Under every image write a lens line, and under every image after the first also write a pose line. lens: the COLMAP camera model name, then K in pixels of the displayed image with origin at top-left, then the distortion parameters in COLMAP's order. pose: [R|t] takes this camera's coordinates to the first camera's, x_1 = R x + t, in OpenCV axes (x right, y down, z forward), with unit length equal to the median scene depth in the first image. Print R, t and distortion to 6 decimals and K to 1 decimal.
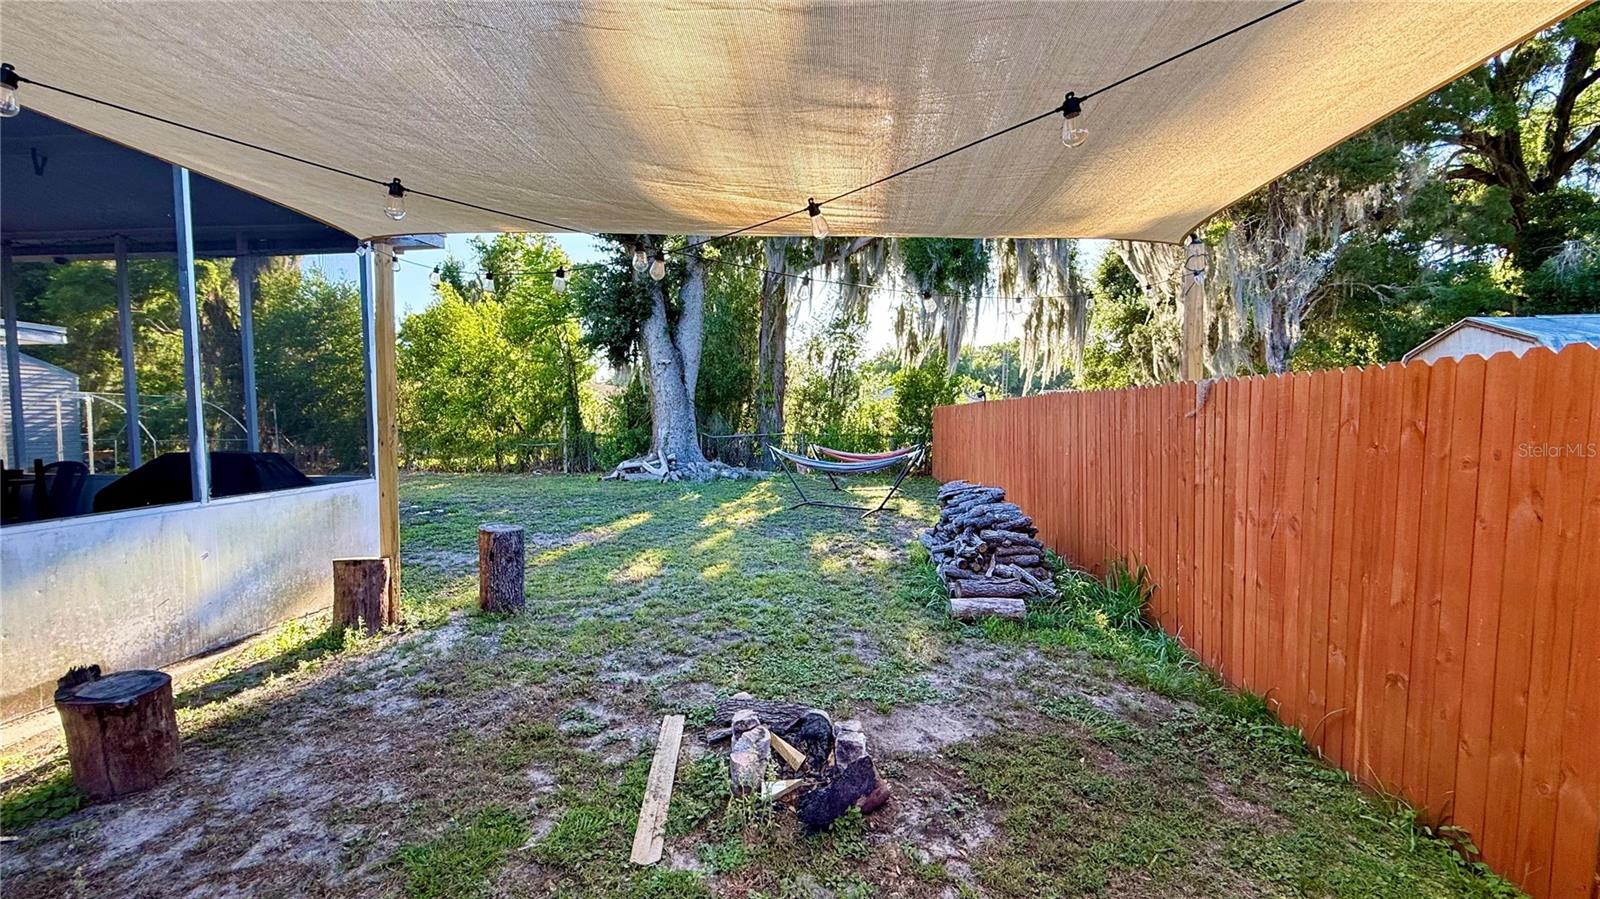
lens RADIAL K [[637.7, 0, 795.0], [0, 637.7, 450.6], [0, 0, 1]] dist [-0.000449, -0.000106]
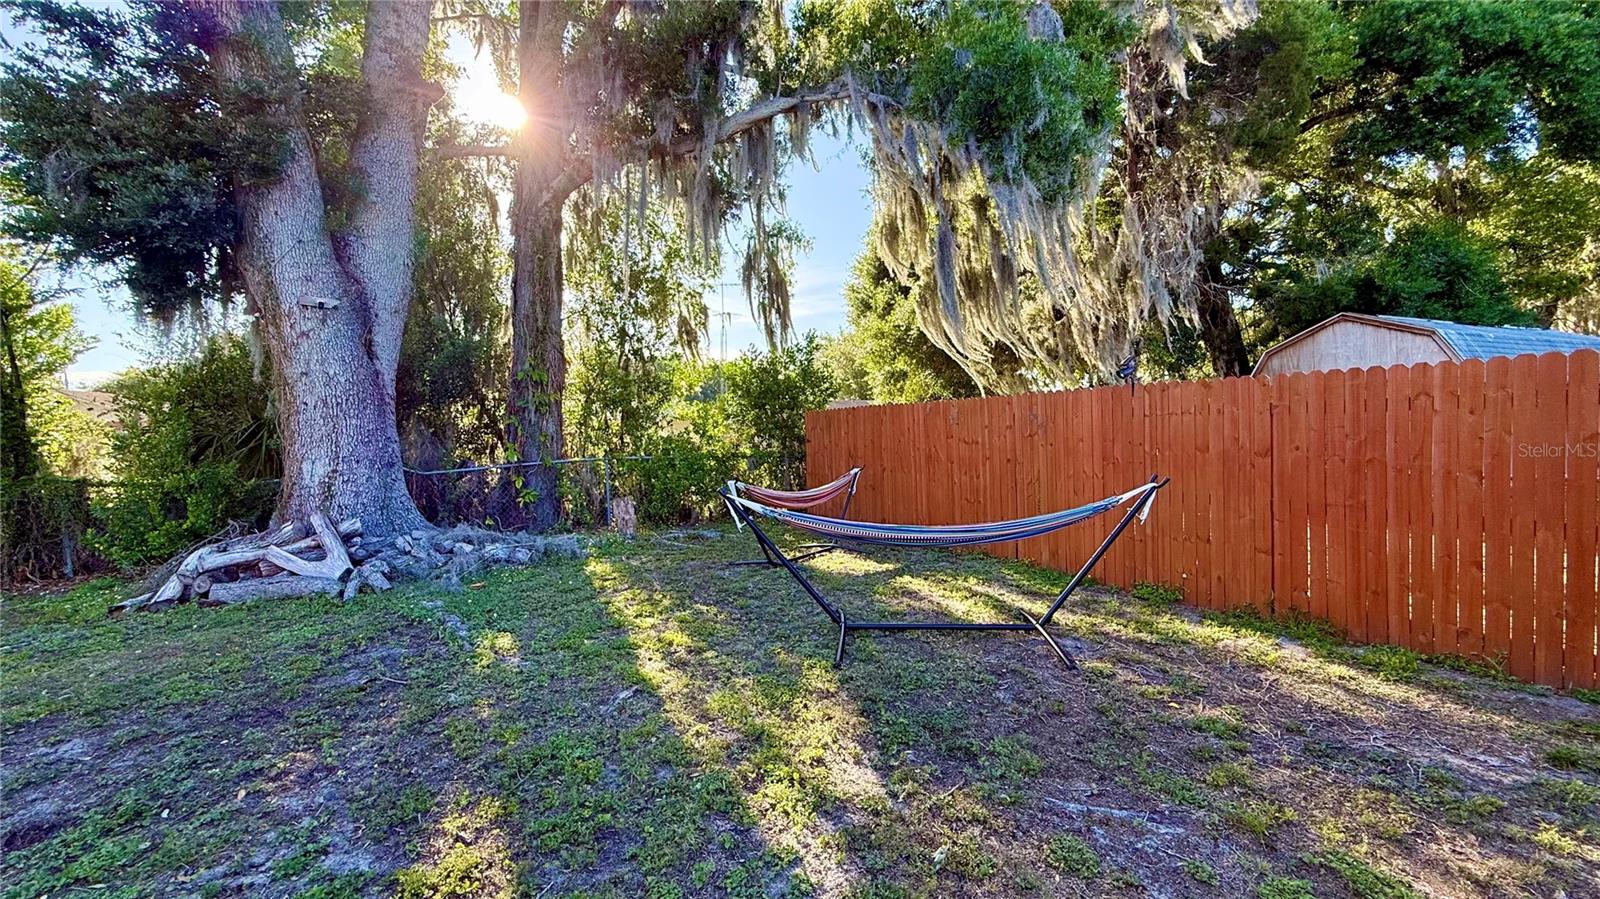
lens RADIAL K [[637.7, 0, 795.0], [0, 637.7, 450.6], [0, 0, 1]] dist [-0.000449, -0.000106]
pose [[0.852901, -0.038279, 0.520668, -0.158615], [0.051845, 0.998589, -0.011513, -0.020733], [-0.519492, 0.036814, 0.853682, 0.476498]]
